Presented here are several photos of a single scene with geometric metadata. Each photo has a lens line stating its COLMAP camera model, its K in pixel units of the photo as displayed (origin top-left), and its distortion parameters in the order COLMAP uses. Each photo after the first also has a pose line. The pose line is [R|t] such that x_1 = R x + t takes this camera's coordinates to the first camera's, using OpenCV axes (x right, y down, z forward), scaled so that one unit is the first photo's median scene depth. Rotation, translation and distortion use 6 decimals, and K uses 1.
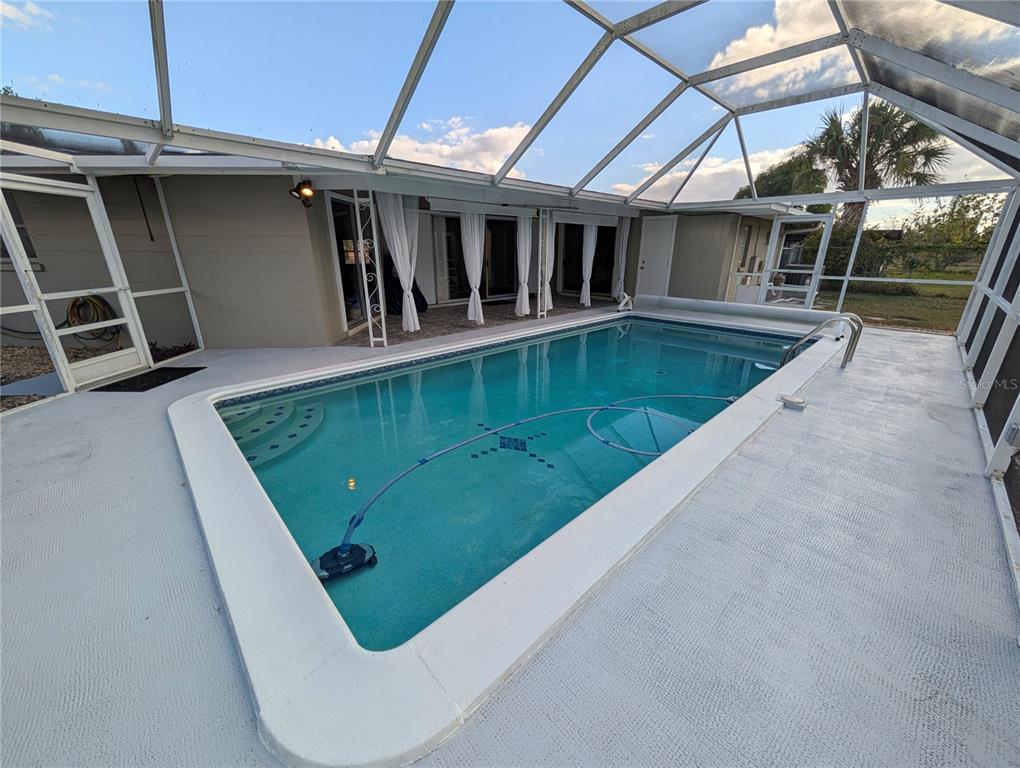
lens RADIAL K [[388.2, 0, 510.0], [0, 388.2, 384.0], [0, 0, 1]] dist [-0.000303, -0.000056]
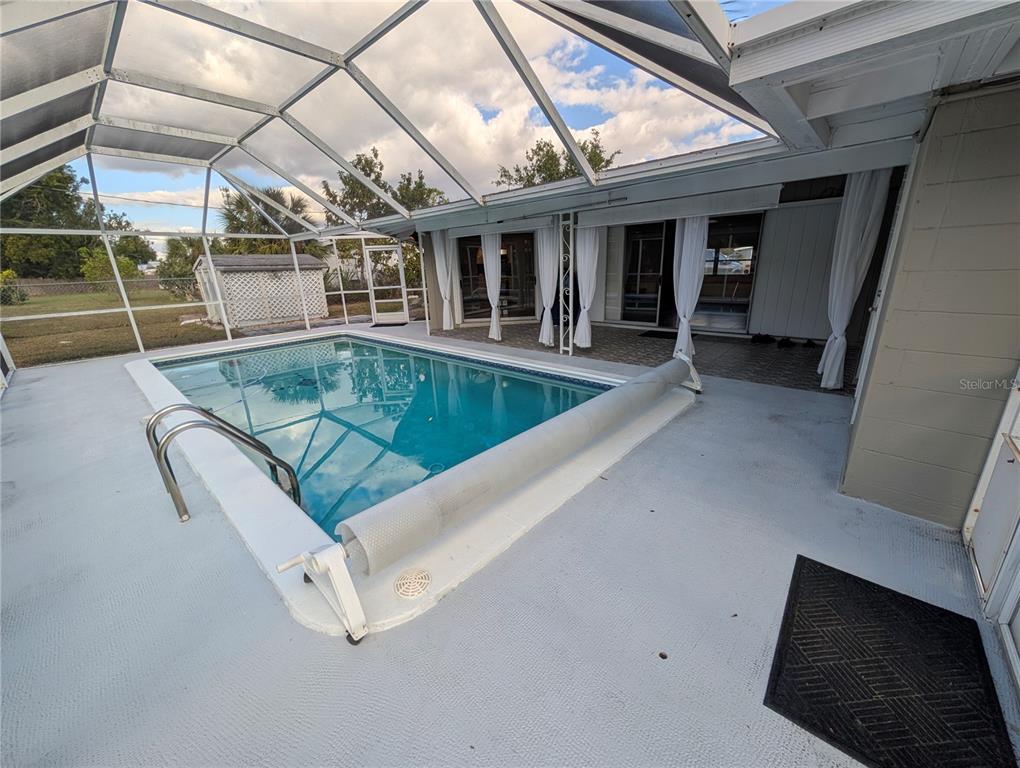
lens RADIAL K [[388.2, 0, 510.0], [0, 388.2, 384.0], [0, 0, 1]] dist [-0.000303, -0.000056]
pose [[0.076765, 0.289513, -0.954091, 0.862014], [-0.293741, 0.921011, 0.255842, -0.292200], [0.952798, 0.260616, 0.155743, 0.825470]]
